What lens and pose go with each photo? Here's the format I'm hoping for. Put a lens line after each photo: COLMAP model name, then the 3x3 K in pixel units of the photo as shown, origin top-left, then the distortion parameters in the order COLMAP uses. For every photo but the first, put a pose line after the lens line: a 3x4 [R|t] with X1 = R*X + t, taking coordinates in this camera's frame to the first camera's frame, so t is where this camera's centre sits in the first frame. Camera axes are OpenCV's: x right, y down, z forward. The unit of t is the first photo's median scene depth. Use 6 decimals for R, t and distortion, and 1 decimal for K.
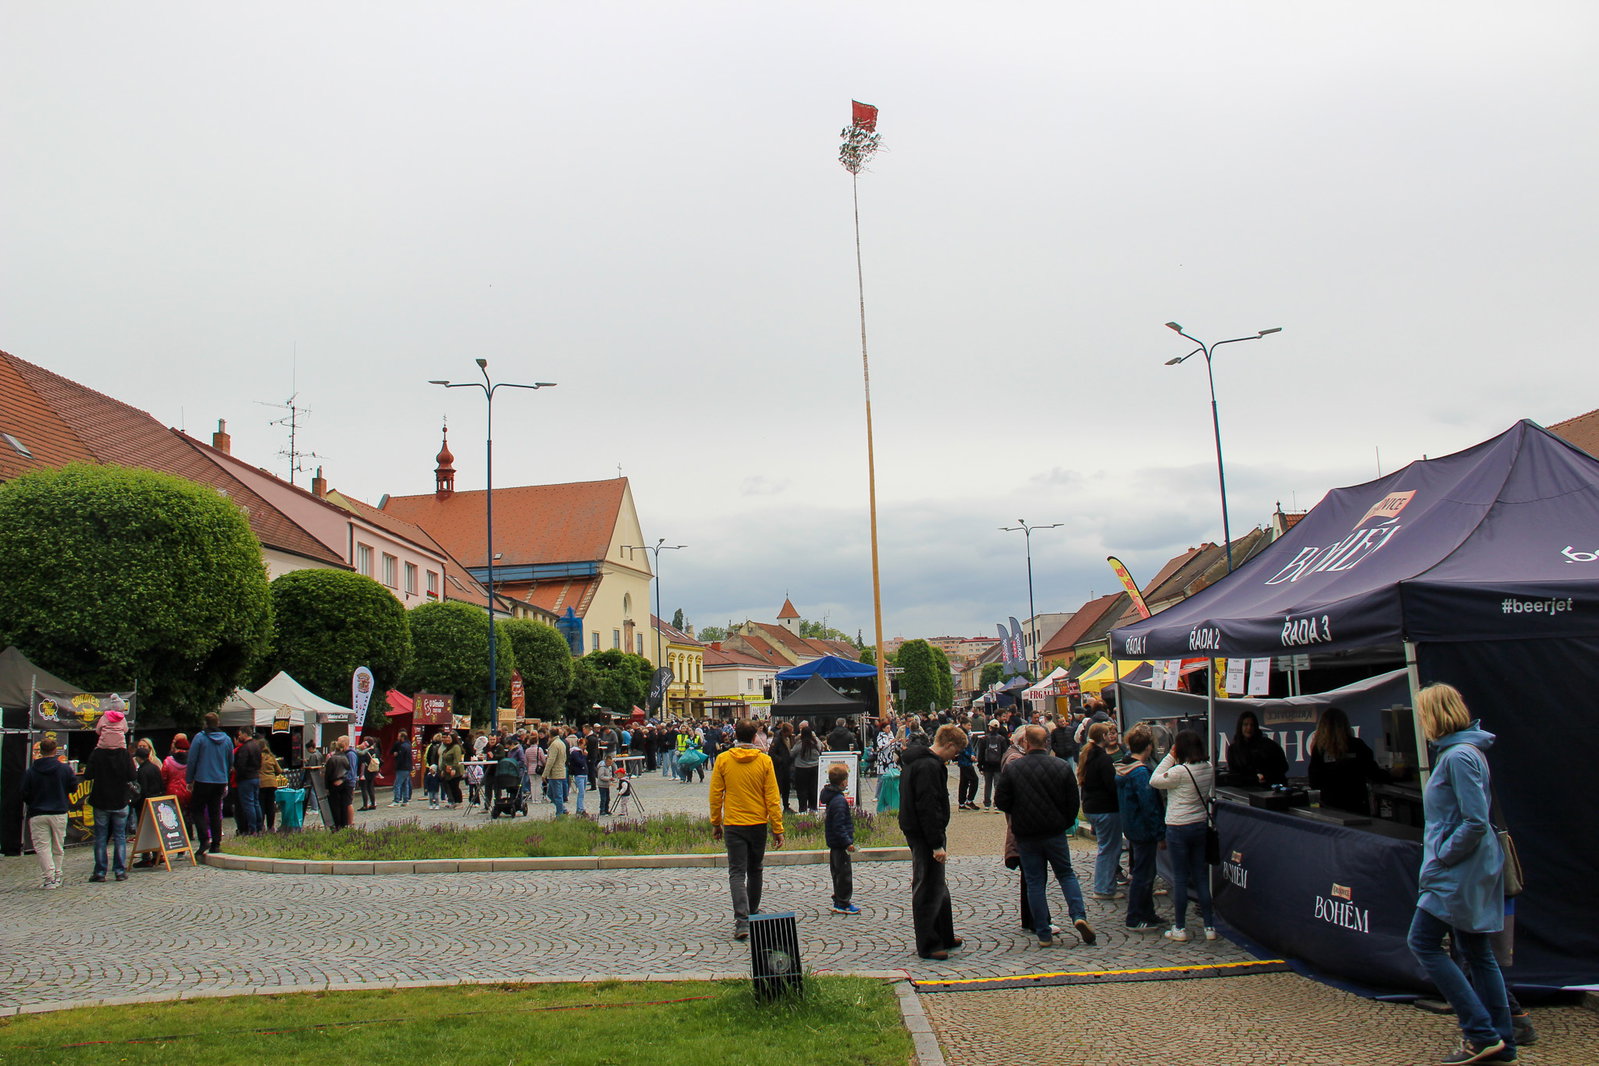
lens RADIAL K [[1327.7, 0, 781.0], [0, 1327.7, 511.8], [0, 0, 1]] dist [-0.177343, 0.131814]
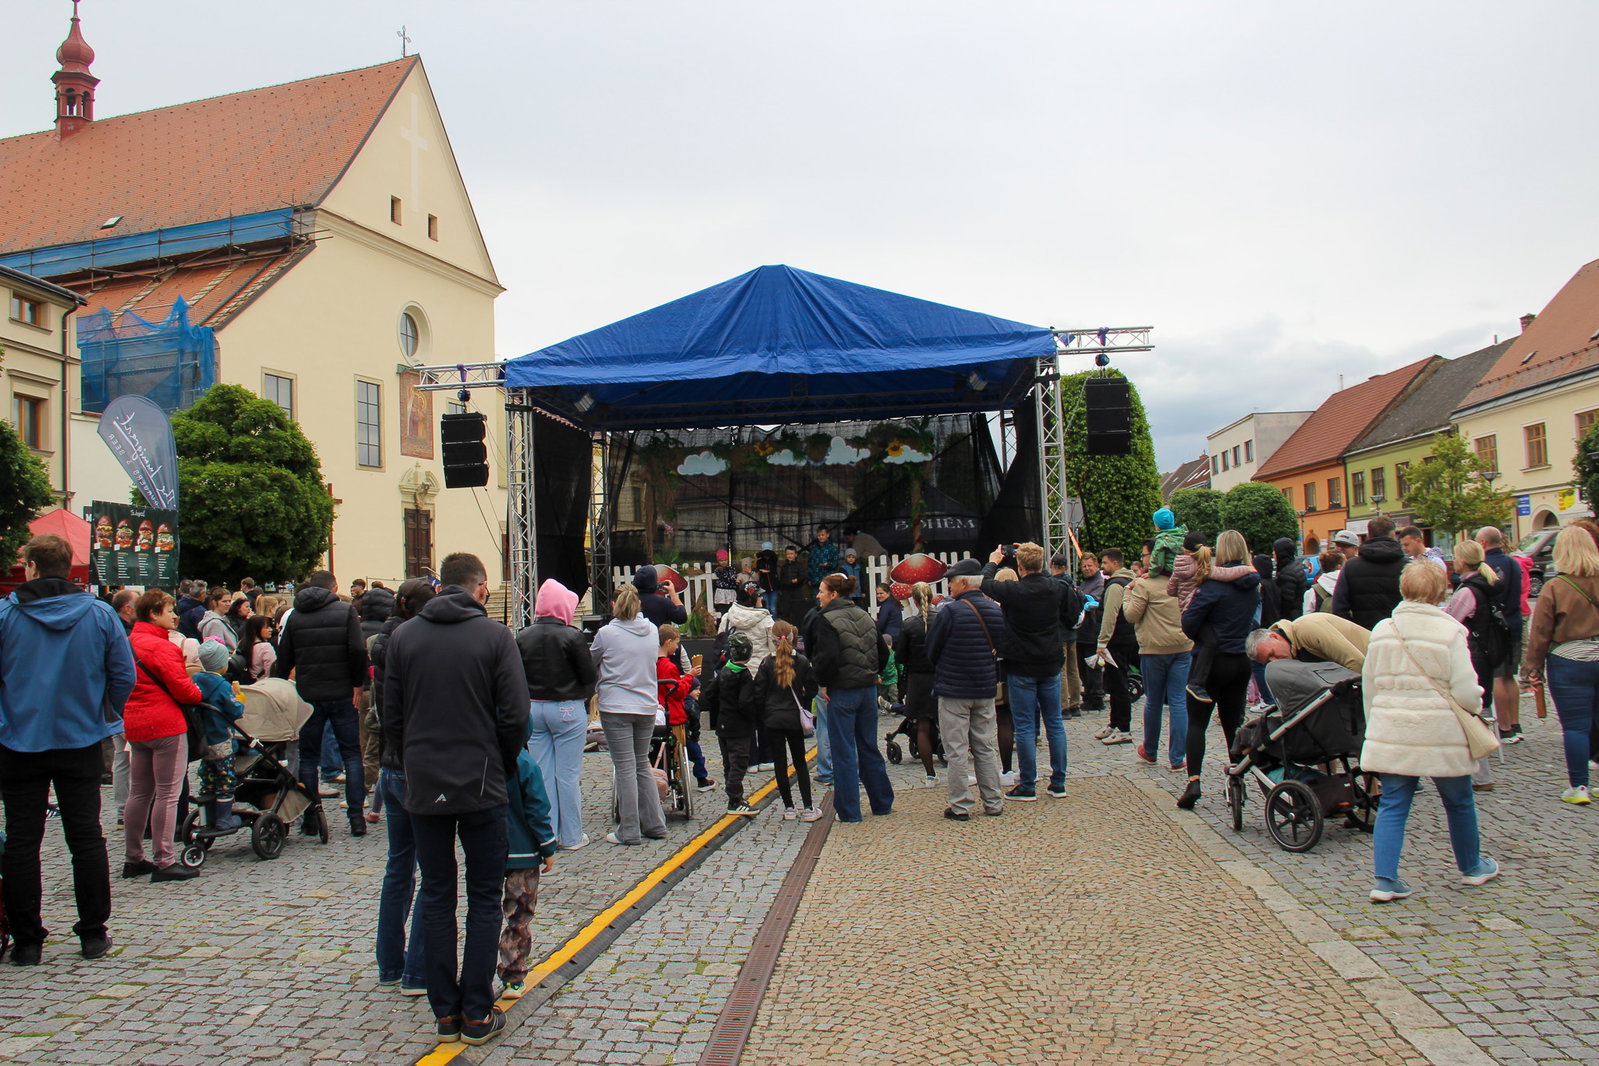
lens RADIAL K [[1327.7, 0, 781.0], [0, 1327.7, 511.8], [0, 0, 1]] dist [-0.177343, 0.131814]
pose [[0.997710, -0.002800, -0.067575, 0.037896], [0.009247, 0.995407, 0.095288, 0.093107], [0.066997, -0.095695, 0.993154, 0.590722]]
